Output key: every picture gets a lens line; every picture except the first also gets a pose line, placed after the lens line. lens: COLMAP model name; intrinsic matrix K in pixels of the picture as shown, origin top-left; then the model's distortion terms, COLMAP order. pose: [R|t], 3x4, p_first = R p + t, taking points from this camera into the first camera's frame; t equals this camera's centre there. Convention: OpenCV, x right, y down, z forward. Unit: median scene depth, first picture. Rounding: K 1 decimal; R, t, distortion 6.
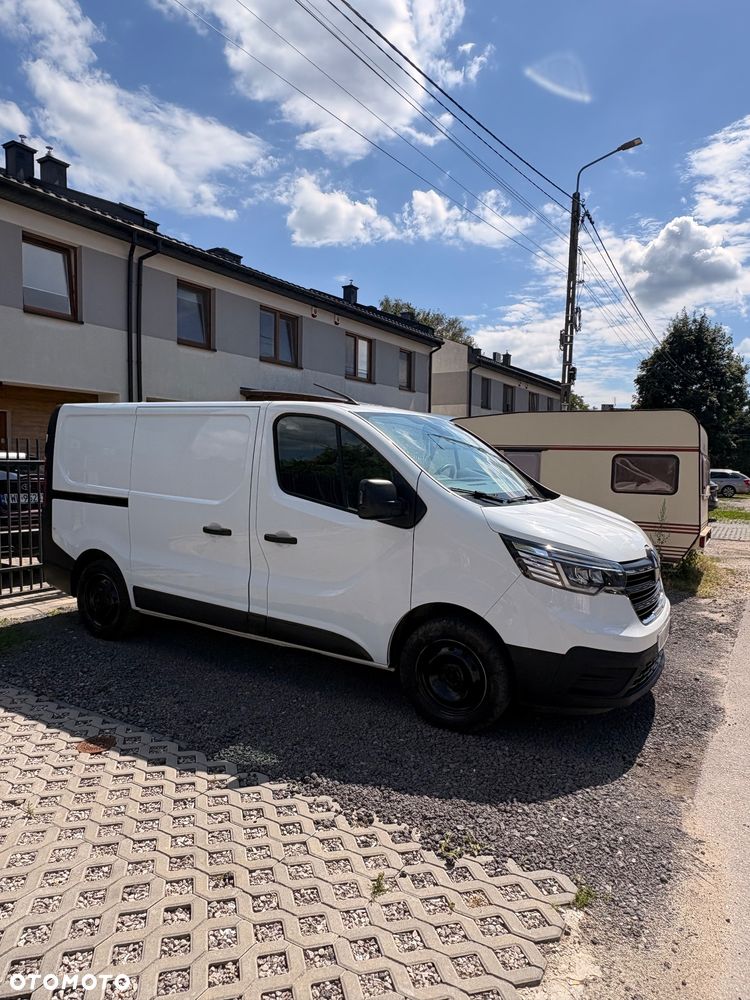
lens RADIAL K [[650.6, 0, 375.0], [0, 650.6, 500.0], [0, 0, 1]] dist [-0.005817, 0.001440]
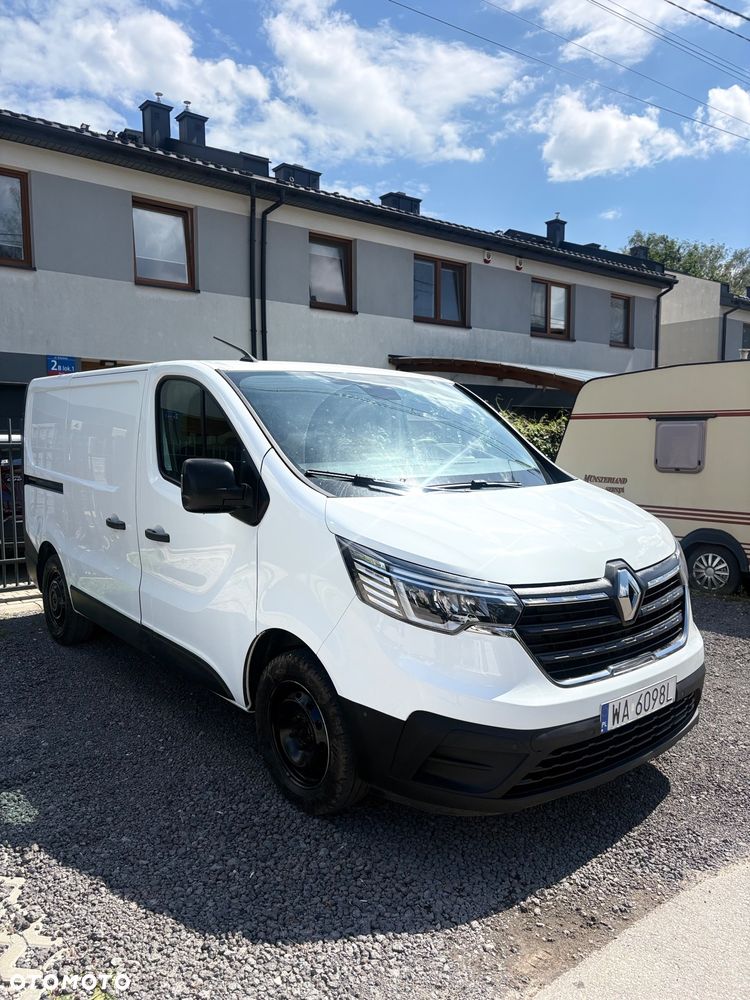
lens RADIAL K [[761.5, 0, 375.0], [0, 761.5, 500.0], [0, 0, 1]] dist [0.023090, -0.004777]
pose [[0.943785, 0.008994, -0.330436, 0.407147], [-0.003615, 0.999851, 0.016888, -0.000213], [0.330539, -0.014744, 0.943677, 0.203812]]
